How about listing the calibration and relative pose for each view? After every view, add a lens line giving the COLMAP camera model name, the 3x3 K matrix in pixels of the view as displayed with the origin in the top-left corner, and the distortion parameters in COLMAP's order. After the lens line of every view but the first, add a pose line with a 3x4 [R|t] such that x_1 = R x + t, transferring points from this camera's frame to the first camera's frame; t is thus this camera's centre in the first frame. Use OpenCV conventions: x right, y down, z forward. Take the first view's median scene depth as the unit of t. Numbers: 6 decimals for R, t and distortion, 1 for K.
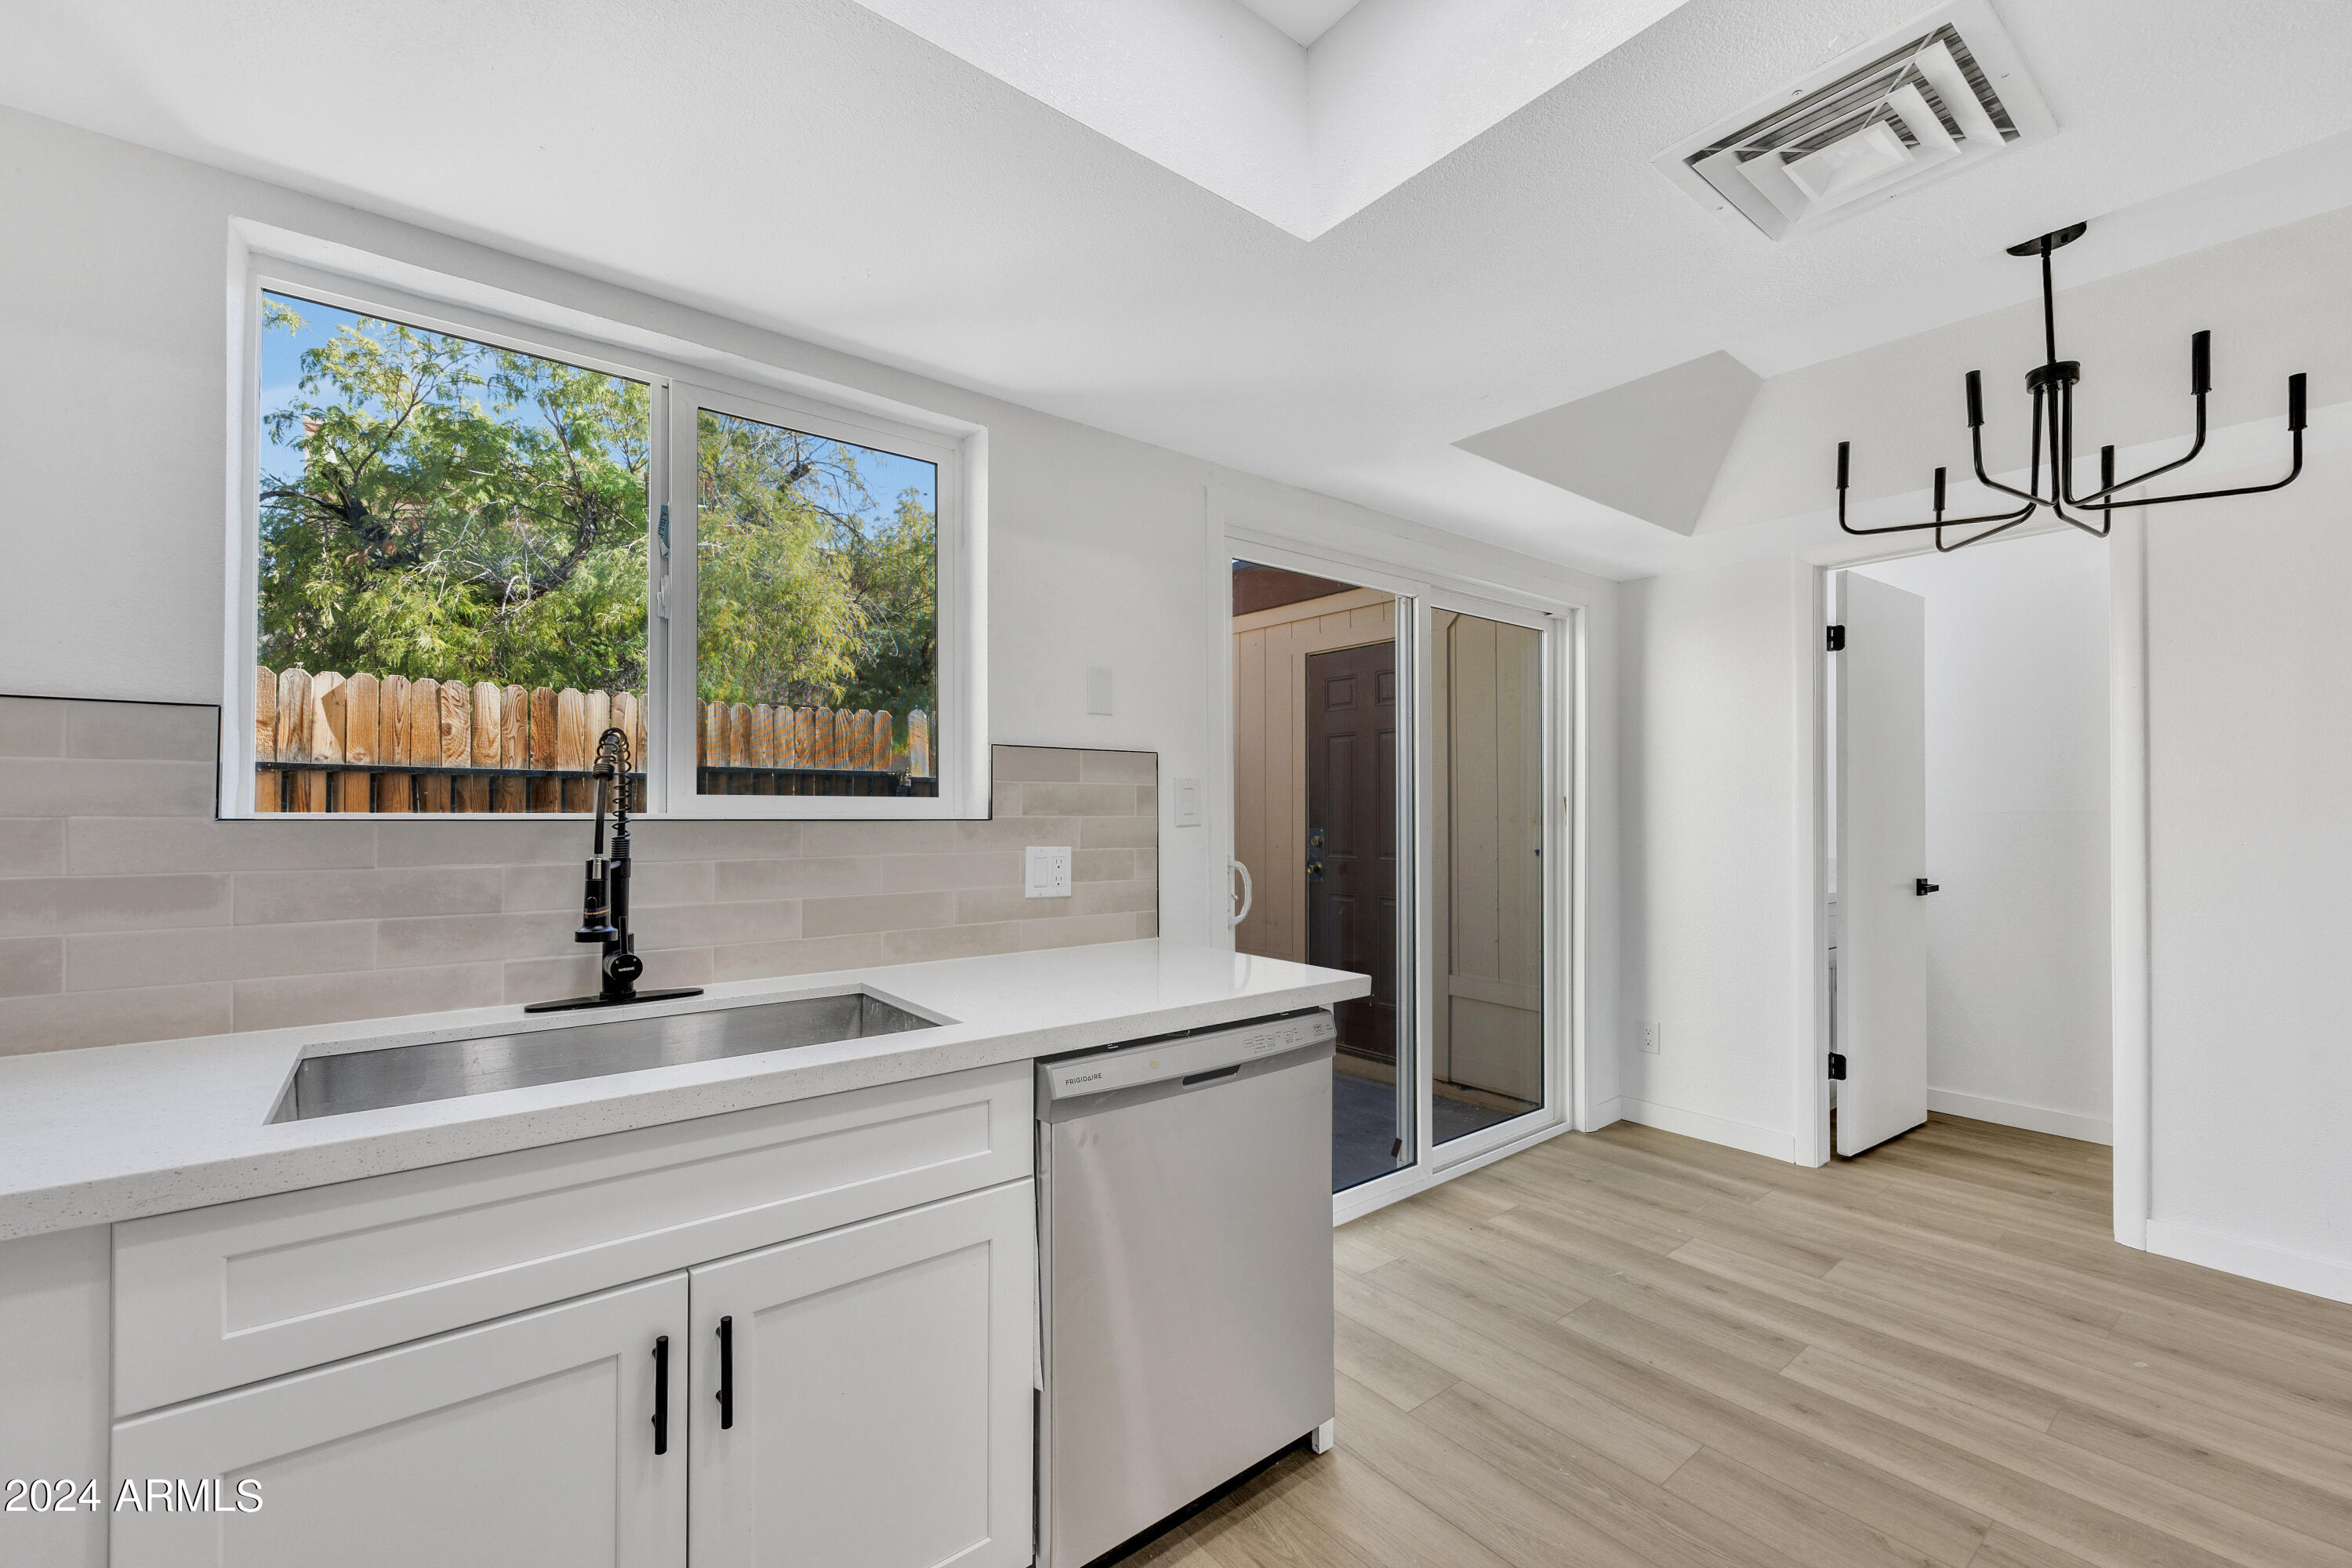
lens RADIAL K [[933.4, 0, 1161.3], [0, 933.4, 800.4], [0, 0, 1]] dist [-0.004645, -0.000452]
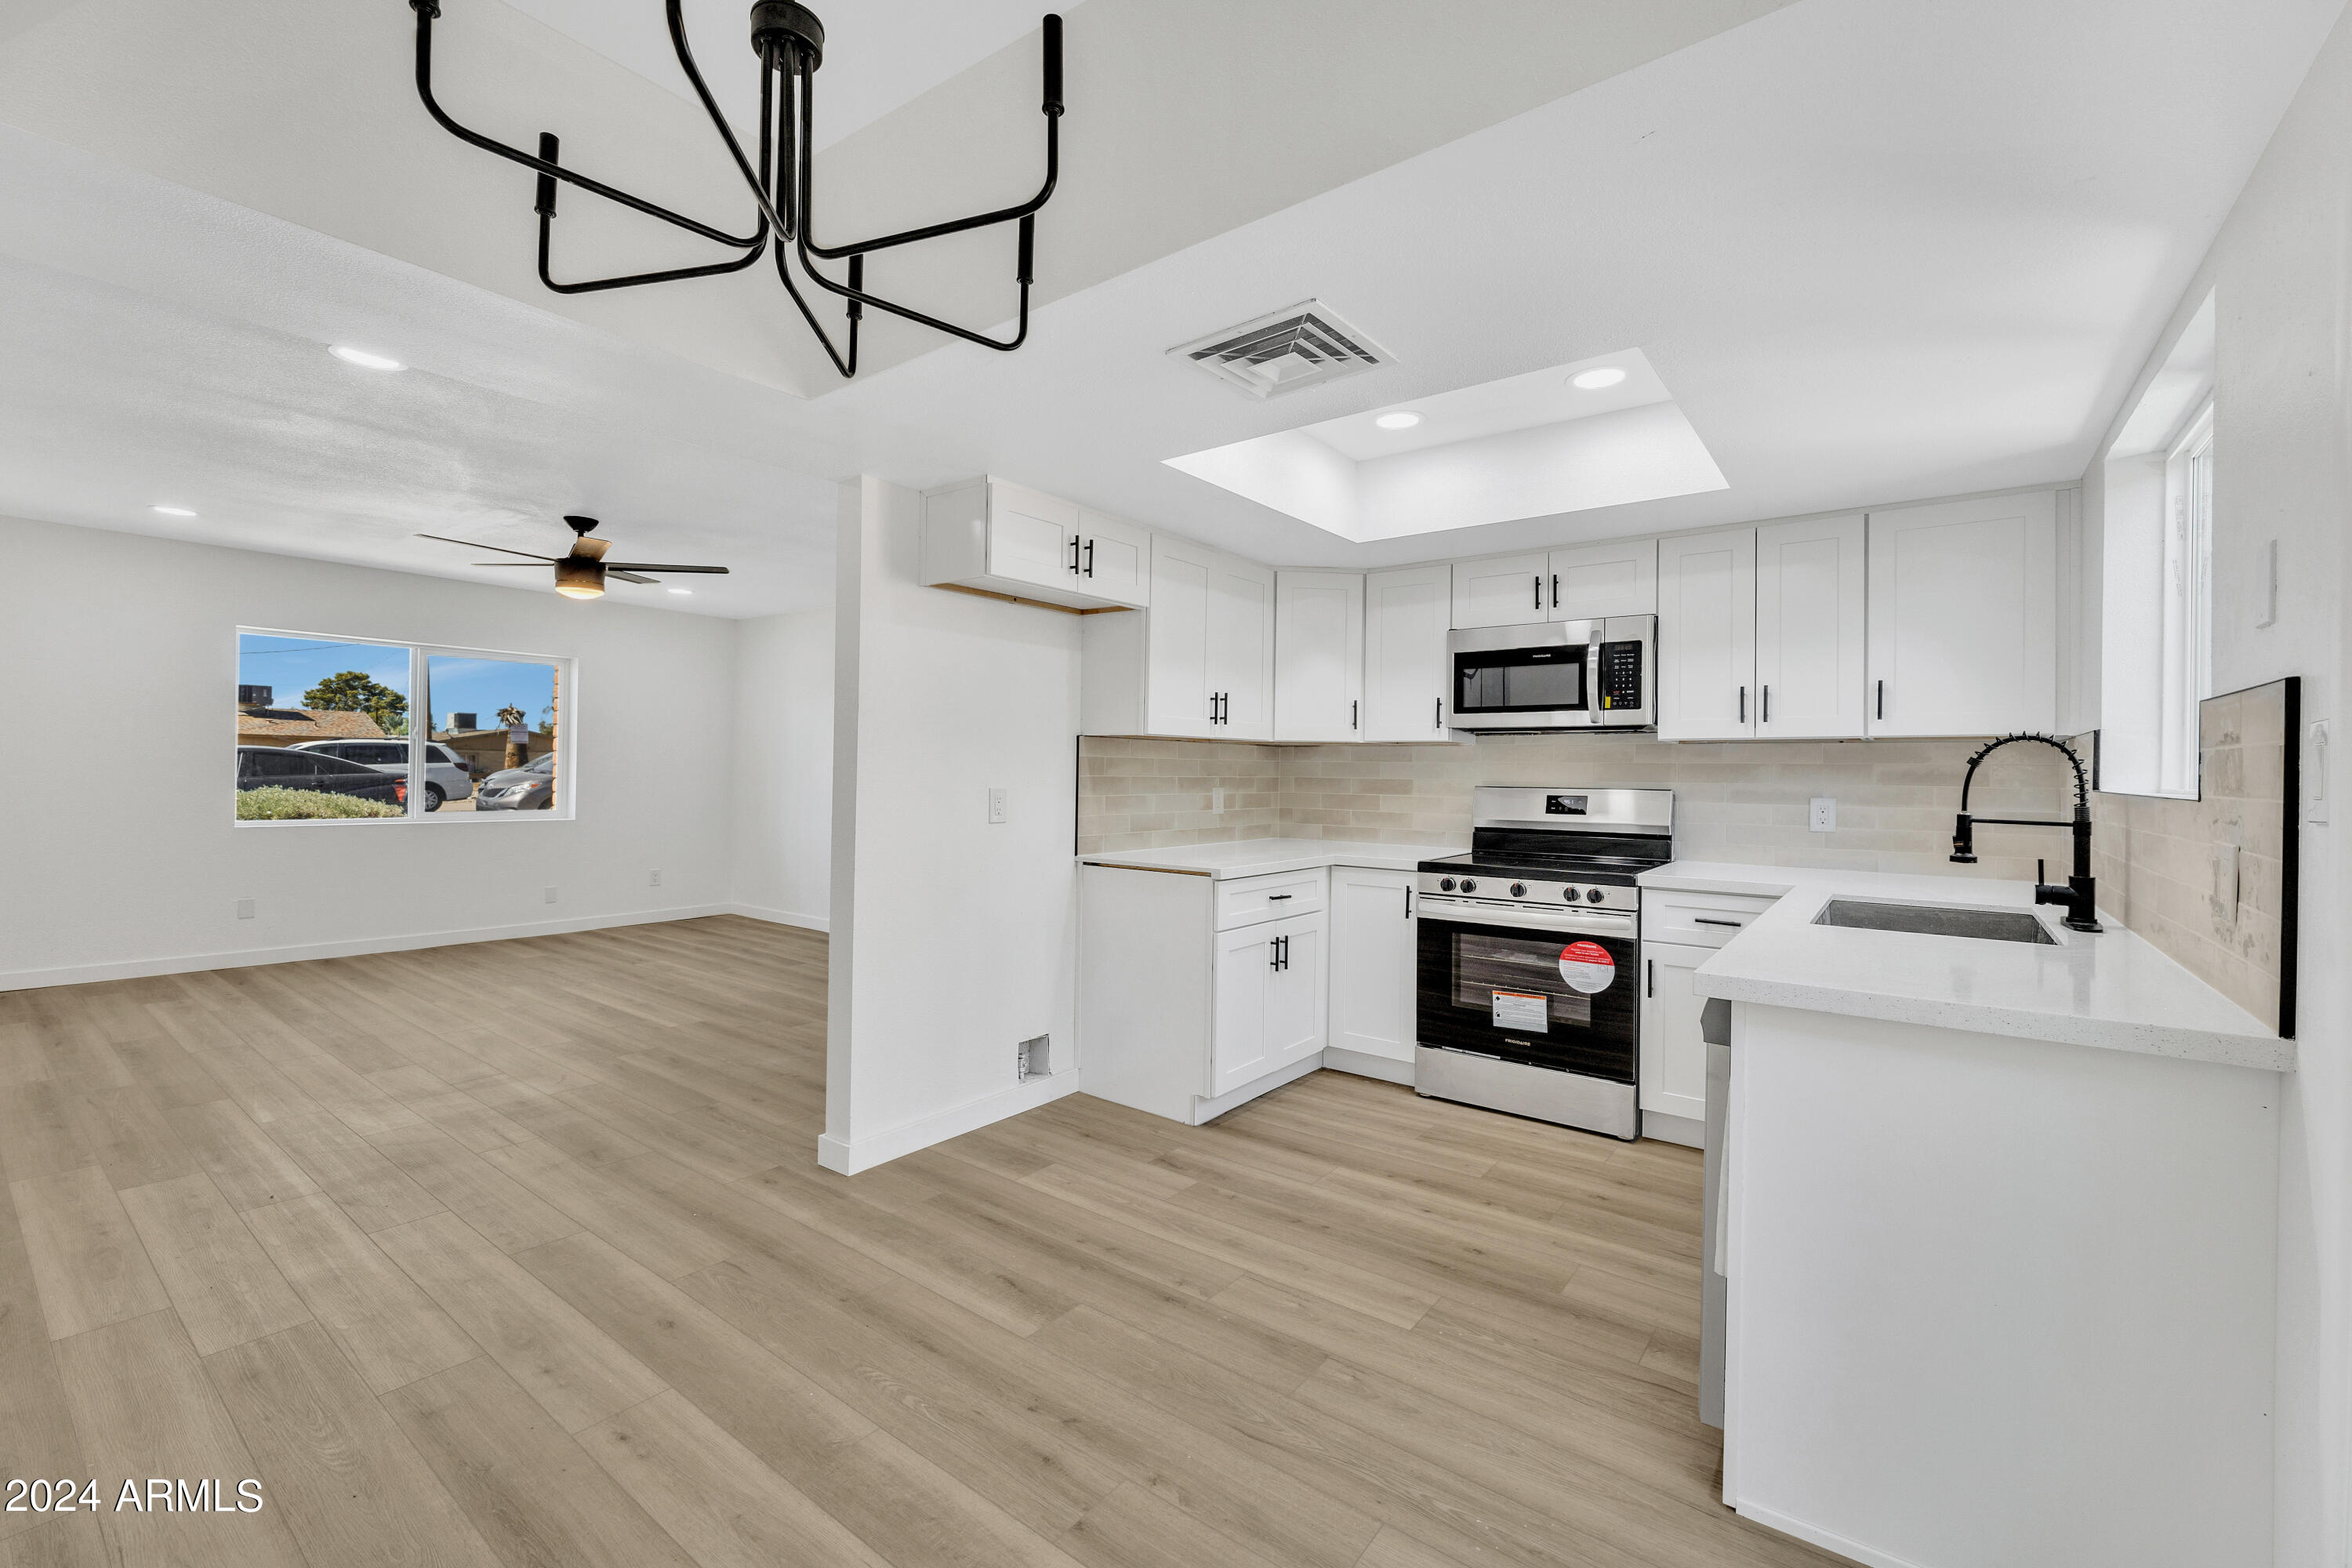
lens RADIAL K [[962.0, 0, 1155.0], [0, 962.0, 767.5], [0, 0, 1]] dist [-0.001300, -0.000008]
pose [[-0.966052, -0.012245, -0.258057, 0.763347], [-0.008204, 0.999826, -0.016732, 0.013793], [0.258217, -0.014047, -0.965985, 1.413137]]
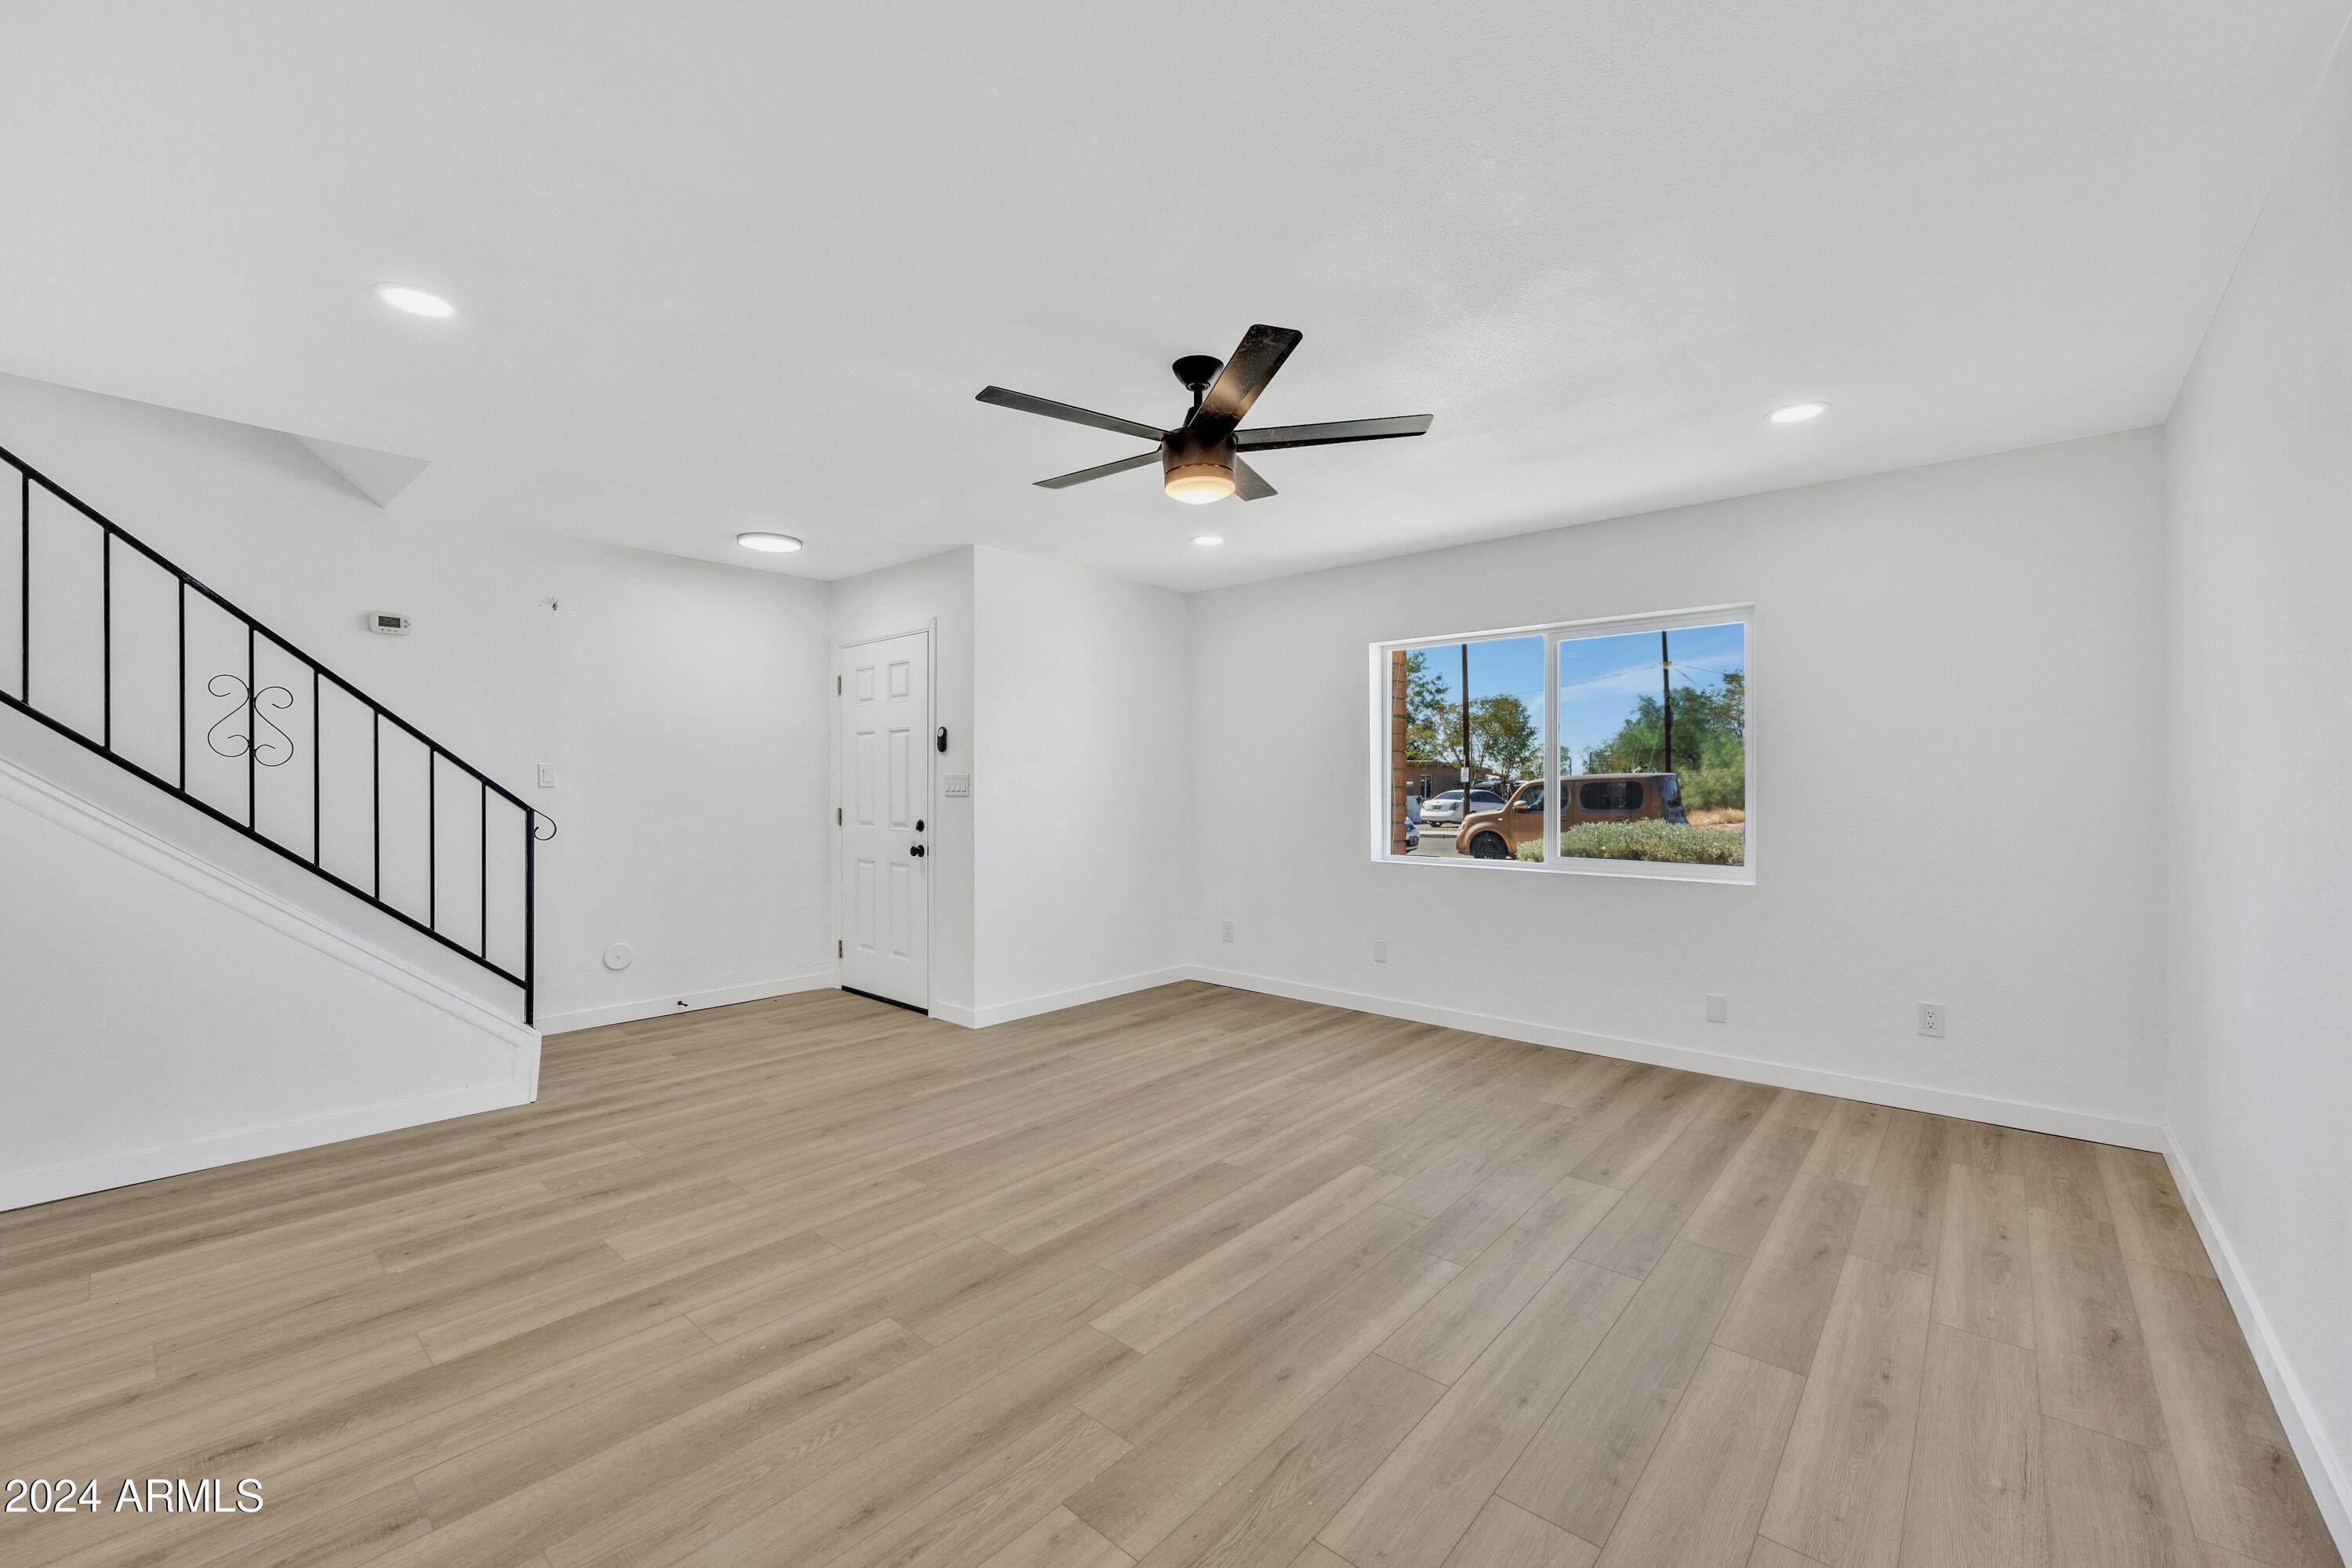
lens RADIAL K [[933.4, 0, 1161.3], [0, 933.4, 800.4], [0, 0, 1]] dist [-0.004645, -0.000452]
pose [[-0.186687, -0.009181, 0.982377, 0.272084], [-0.017475, 0.999829, 0.006024, -0.006276], [-0.982264, -0.016043, -0.186815, -0.714180]]
